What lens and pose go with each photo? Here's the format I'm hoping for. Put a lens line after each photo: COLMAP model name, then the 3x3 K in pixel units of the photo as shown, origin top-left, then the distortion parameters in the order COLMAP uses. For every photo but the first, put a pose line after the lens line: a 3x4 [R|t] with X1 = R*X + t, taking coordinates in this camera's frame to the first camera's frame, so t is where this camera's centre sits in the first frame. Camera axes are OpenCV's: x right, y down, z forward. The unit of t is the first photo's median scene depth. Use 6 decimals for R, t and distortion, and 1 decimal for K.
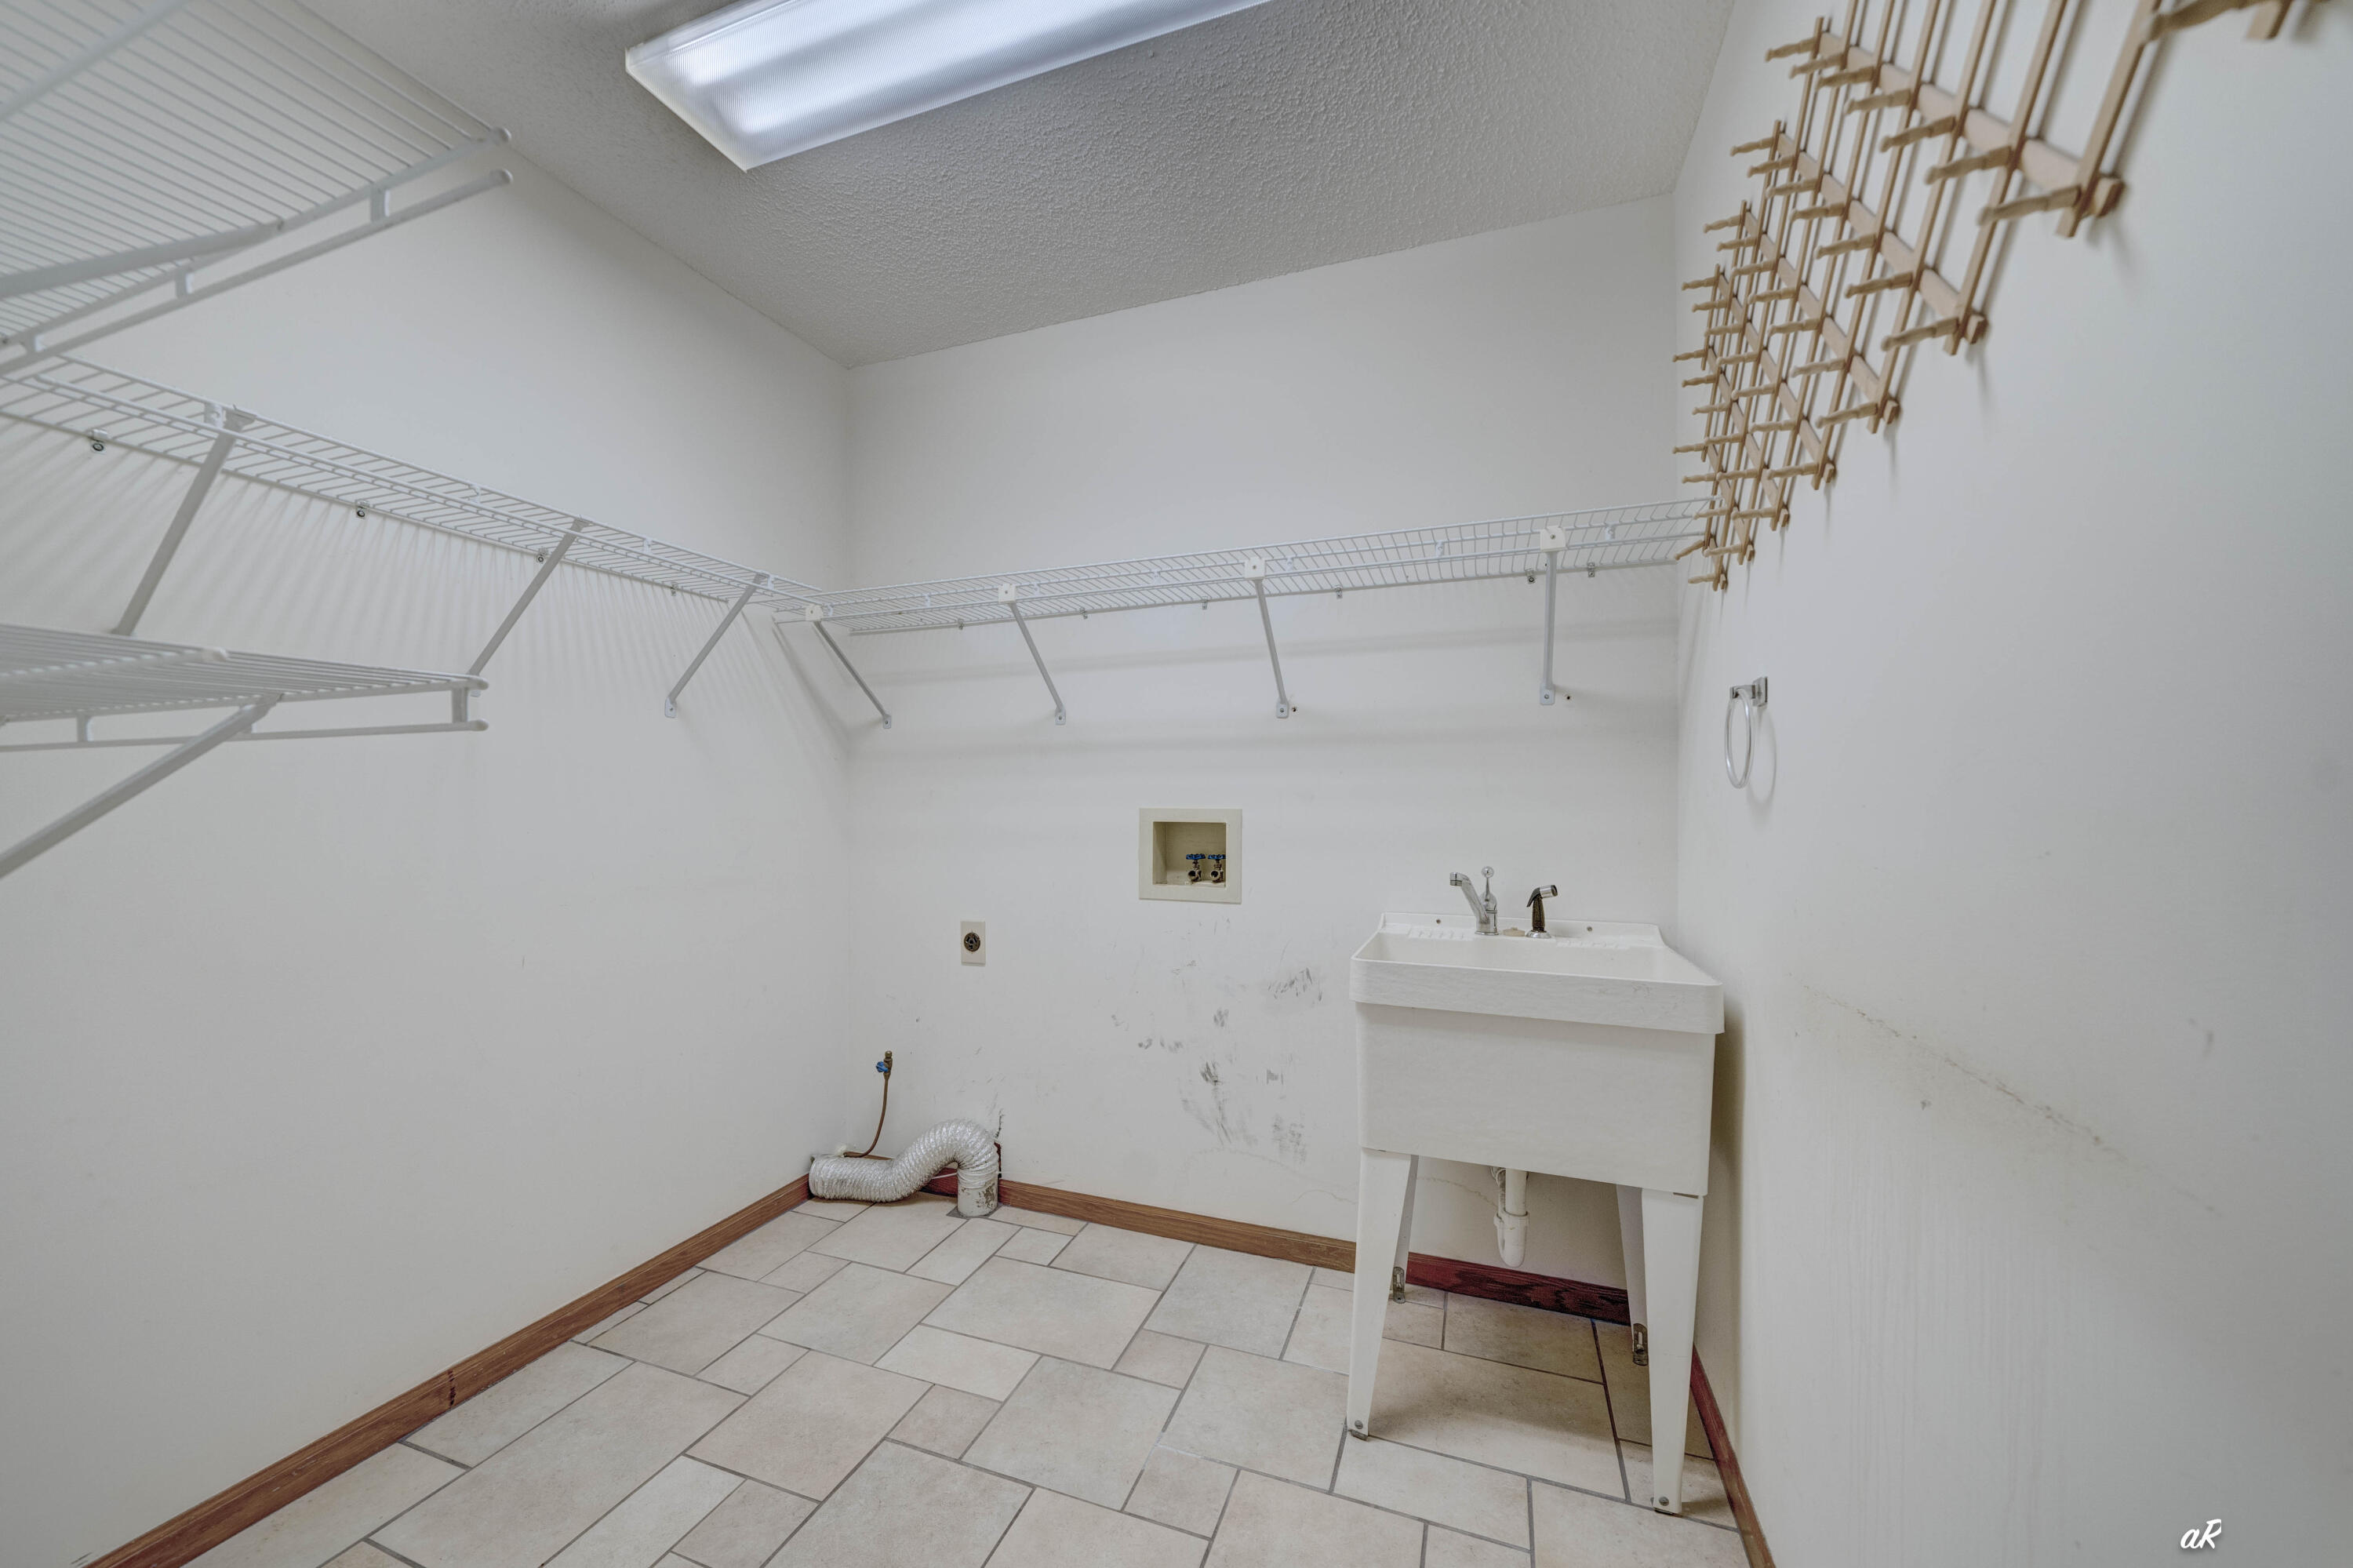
lens RADIAL K [[840.8, 0, 1179.0], [0, 840.8, 796.8], [0, 0, 1]] dist [0.000212, -0.000006]
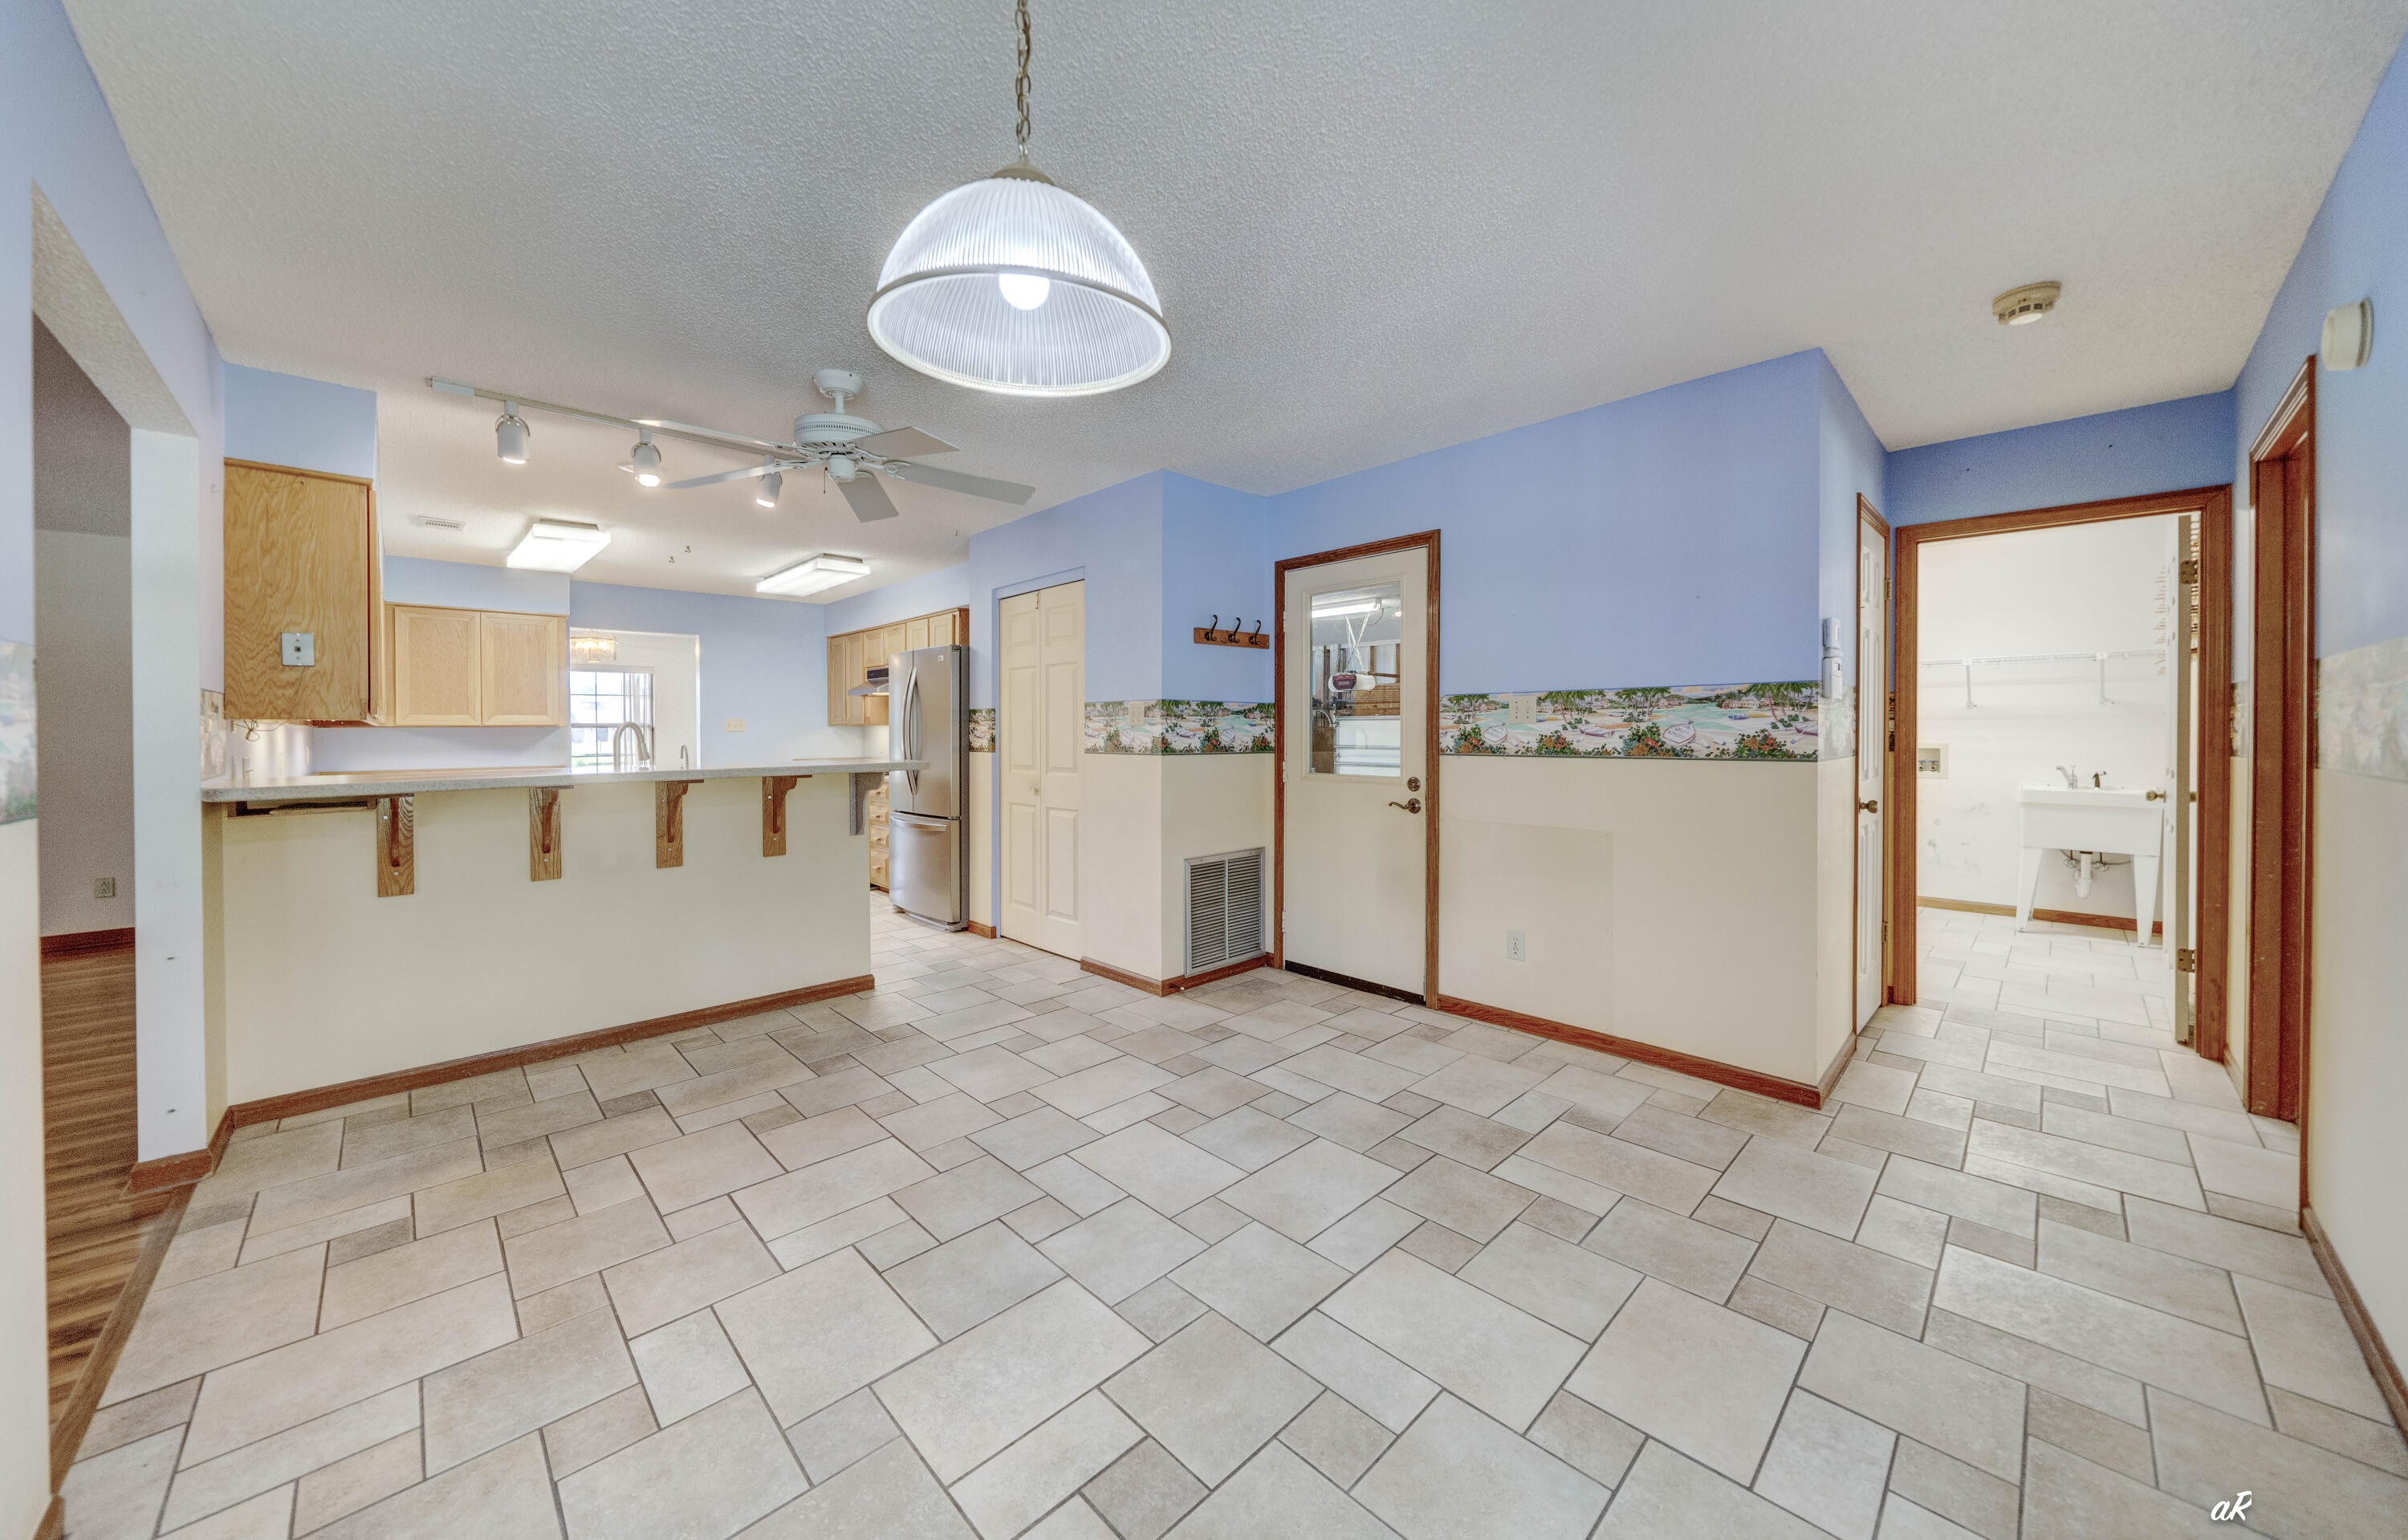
lens RADIAL K [[842.2, 0, 1200.0], [0, 842.2, 727.7], [0, 0, 1]] dist [0.000313, 0.000023]
pose [[0.899963, -0.004908, -0.435939, -1.050958], [0.010561, 0.999889, 0.010546, -0.103206], [0.435839, -0.014095, 0.899914, -2.858255]]
